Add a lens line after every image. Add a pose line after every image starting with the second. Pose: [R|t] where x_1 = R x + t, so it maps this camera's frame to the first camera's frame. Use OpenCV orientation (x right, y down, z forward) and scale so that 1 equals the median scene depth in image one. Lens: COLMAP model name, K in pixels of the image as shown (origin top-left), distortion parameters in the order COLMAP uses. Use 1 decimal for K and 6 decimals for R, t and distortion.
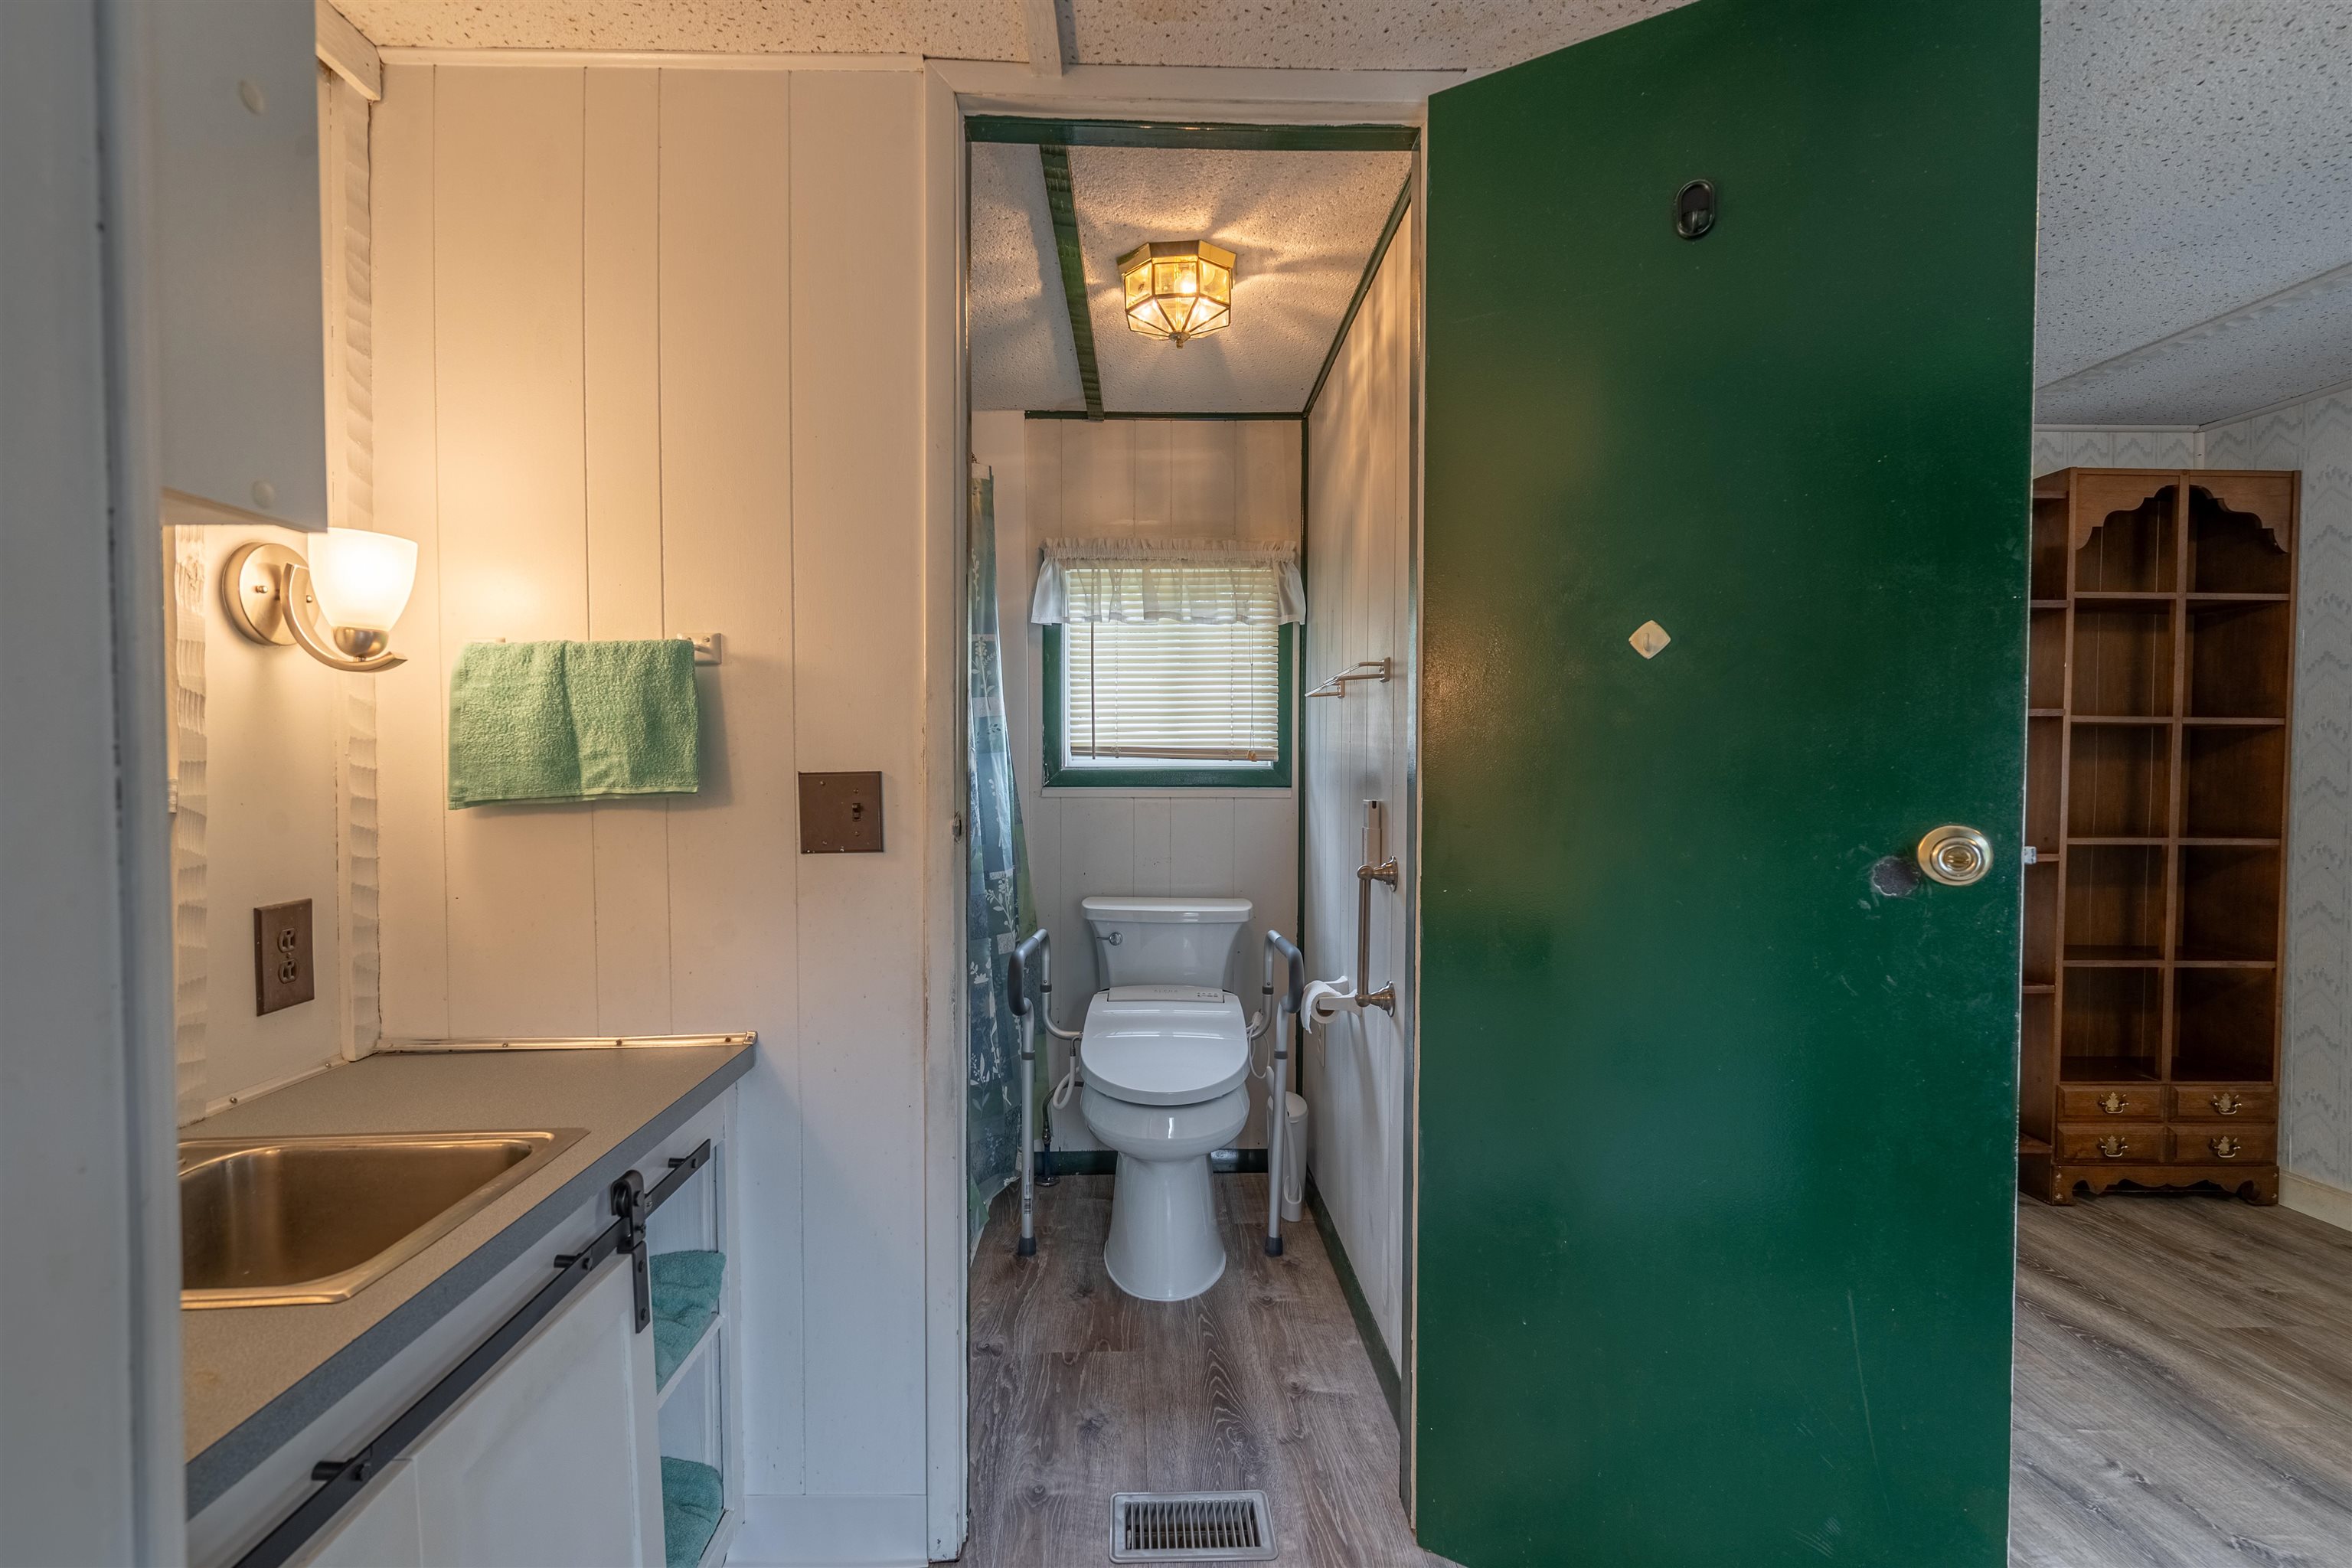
lens RADIAL K [[1068.9, 0, 1165.8], [0, 1068.9, 788.8], [0, 0, 1]] dist [0.000252, -0.000015]
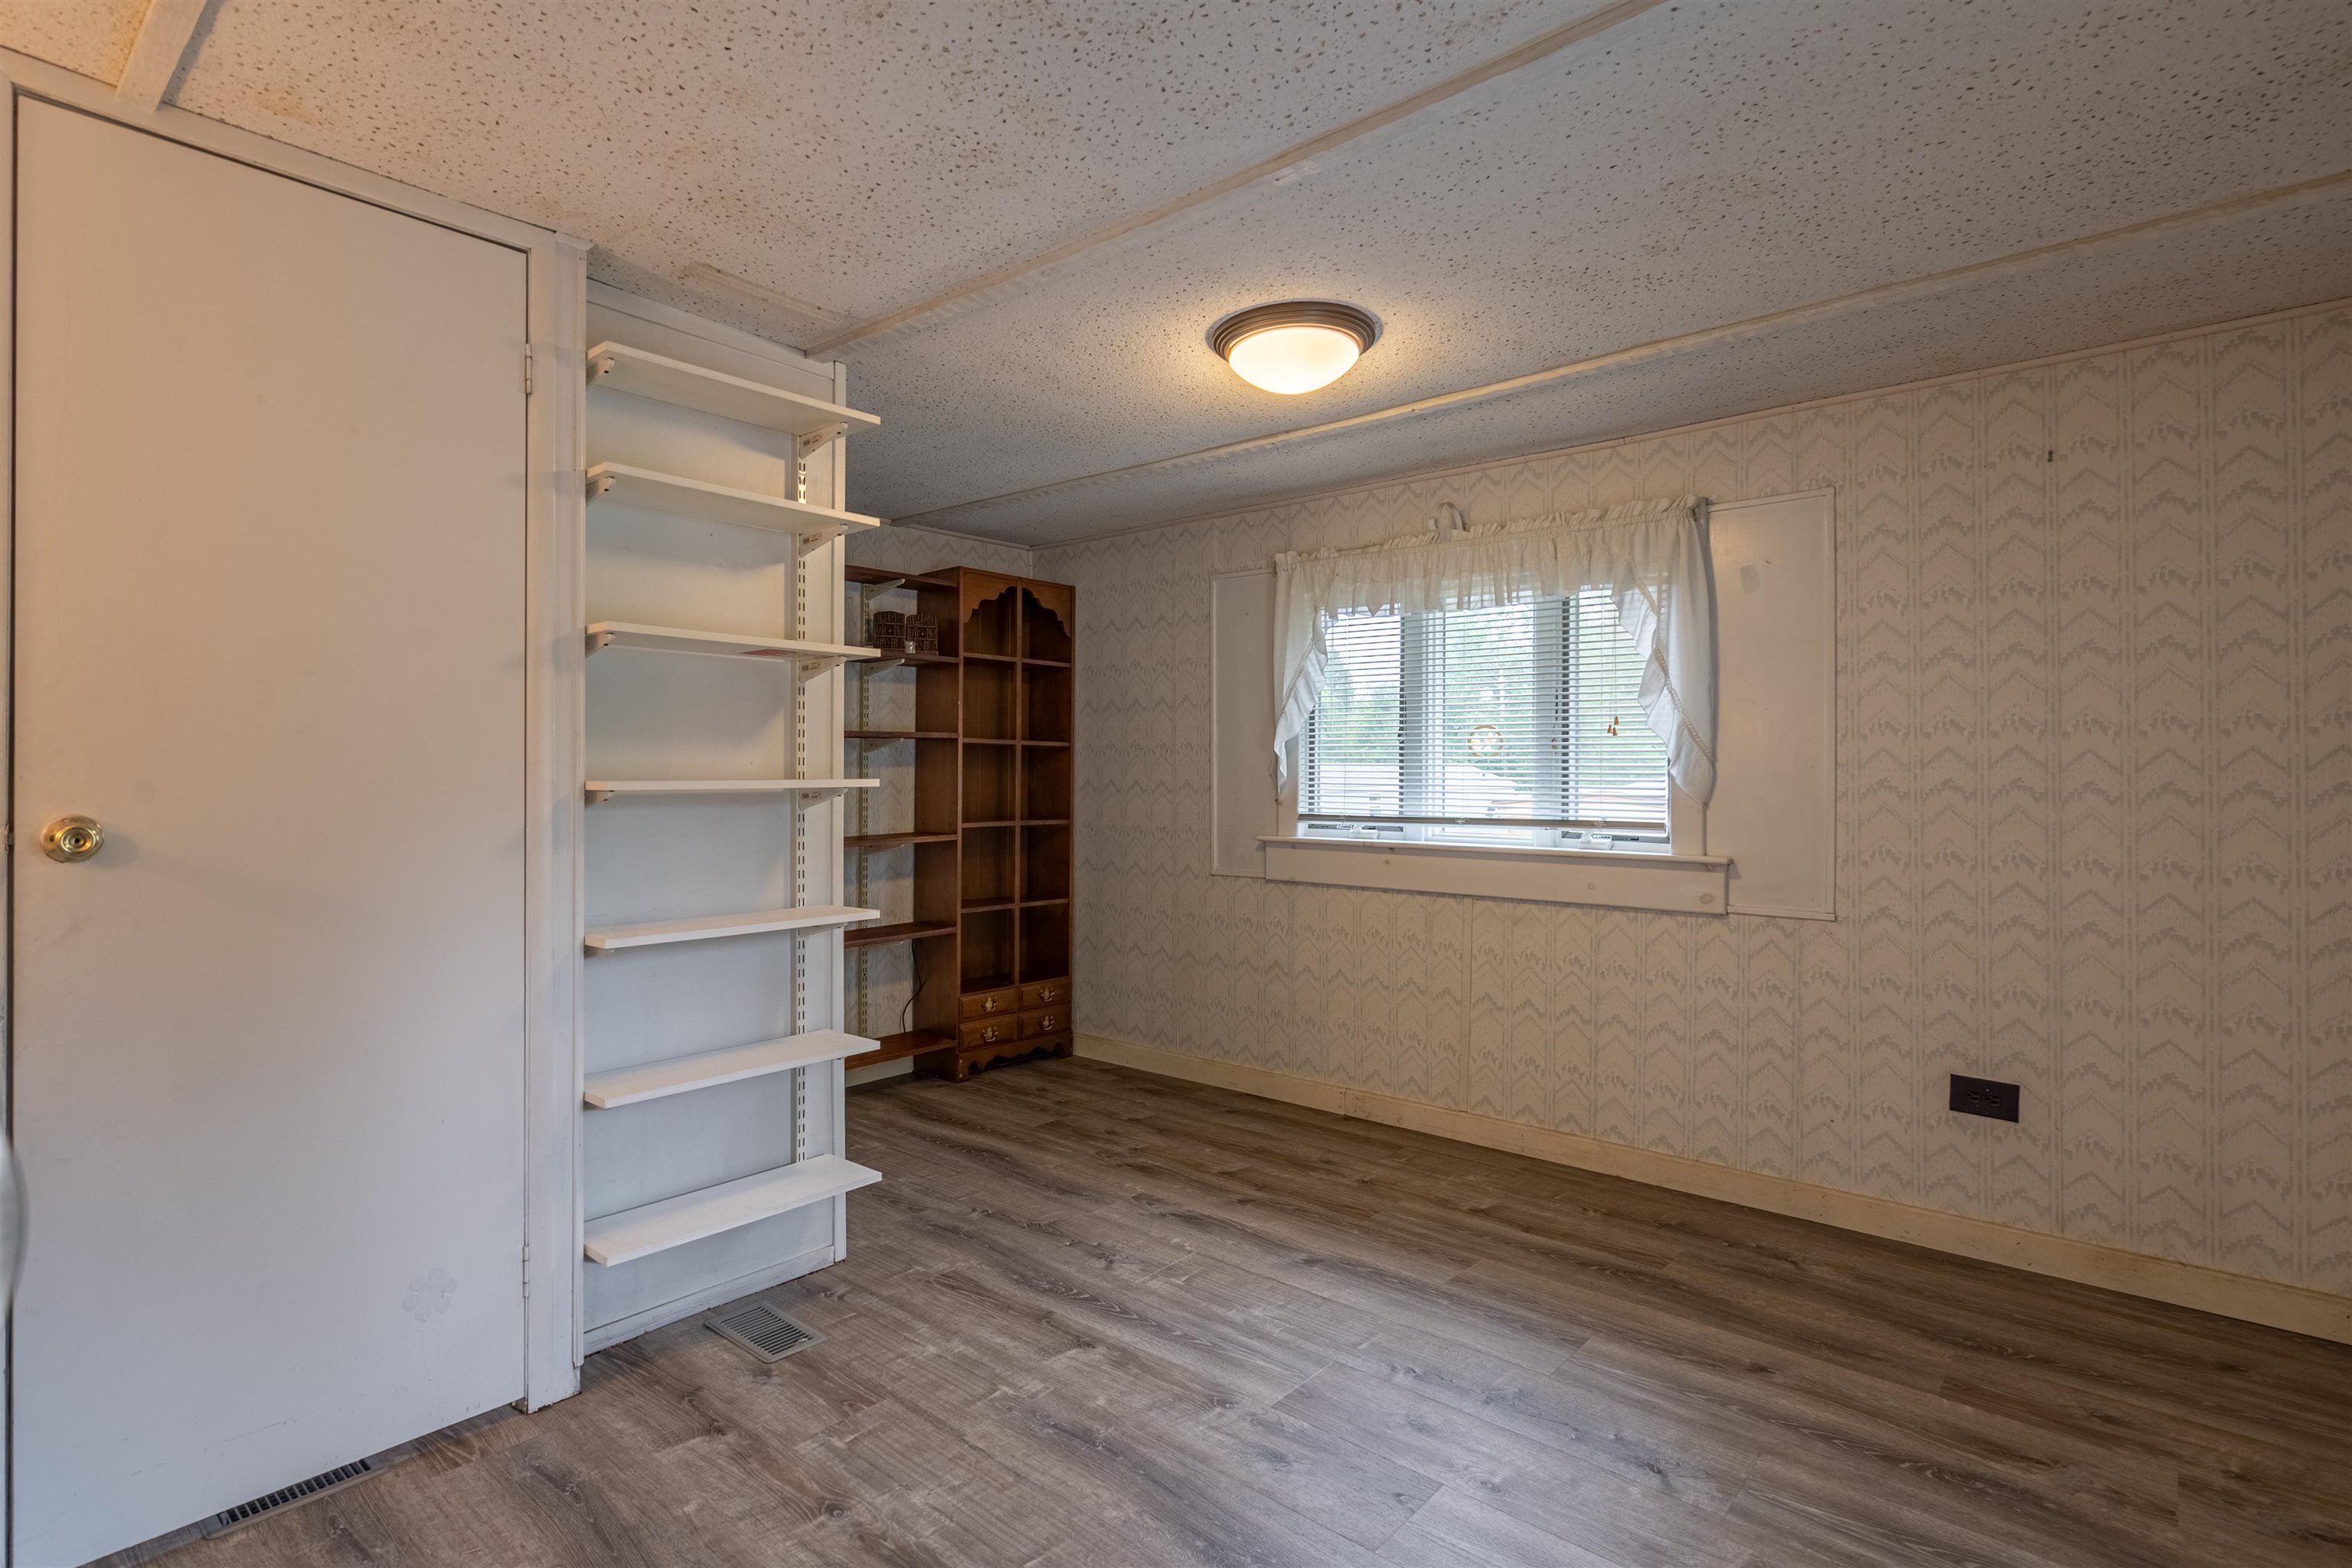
lens RADIAL K [[1166.8, 0, 1115.9], [0, 1166.8, 767.6], [0, 0, 1]] dist [-0.000979, 0.000360]
pose [[0.694946, 0.002789, 0.719056, -0.140522], [0.017574, 0.999628, -0.020862, 0.008044], [-0.718847, 0.027135, 0.694639, -0.241166]]
